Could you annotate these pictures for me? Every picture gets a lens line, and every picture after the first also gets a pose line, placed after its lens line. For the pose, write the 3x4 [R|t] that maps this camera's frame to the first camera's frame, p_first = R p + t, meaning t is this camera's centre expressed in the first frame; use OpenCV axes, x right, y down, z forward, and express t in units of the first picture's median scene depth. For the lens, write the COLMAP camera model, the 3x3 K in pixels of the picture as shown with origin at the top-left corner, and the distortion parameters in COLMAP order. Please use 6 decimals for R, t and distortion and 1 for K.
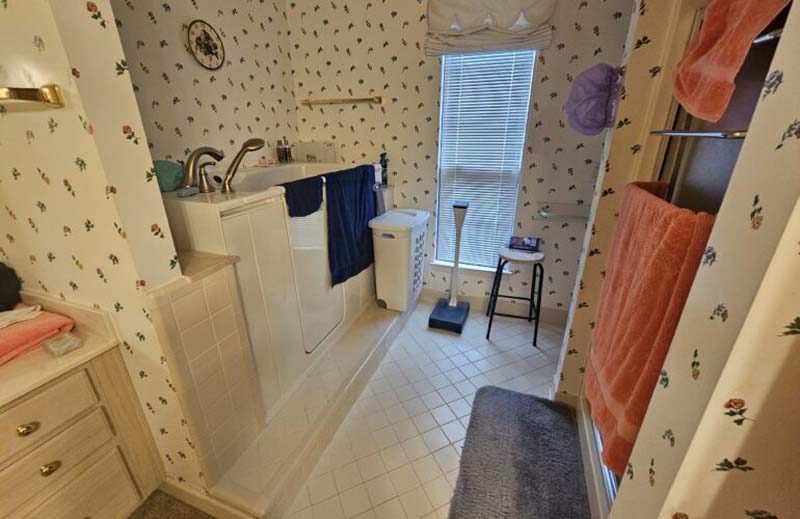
lens RADIAL K [[327.2, 0, 400.0], [0, 327.2, 257.1], [0, 0, 1]] dist [0.000442, -0.000294]
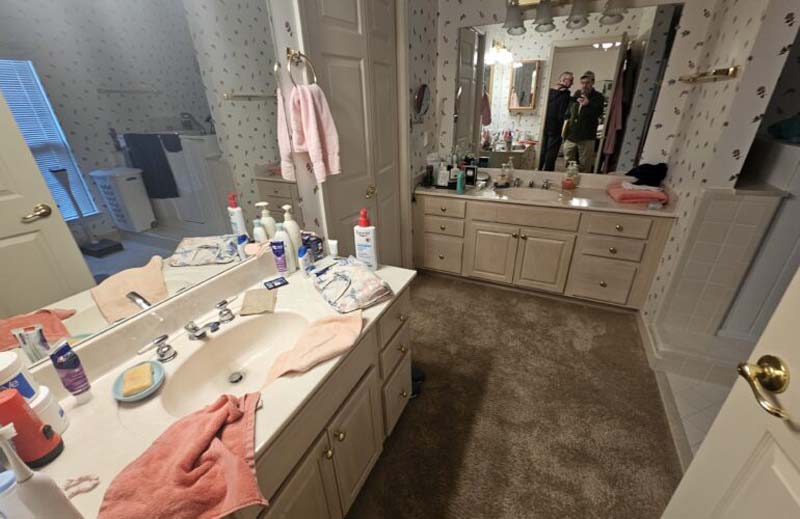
lens RADIAL K [[327.2, 0, 403.8], [0, 327.2, 258.9], [0, 0, 1]] dist [0.000442, -0.000294]
pose [[-0.083676, 0.440183, -0.894001, 0.947520], [-0.346121, 0.828452, 0.440305, 0.182472], [0.934451, 0.346275, 0.083035, -0.439711]]
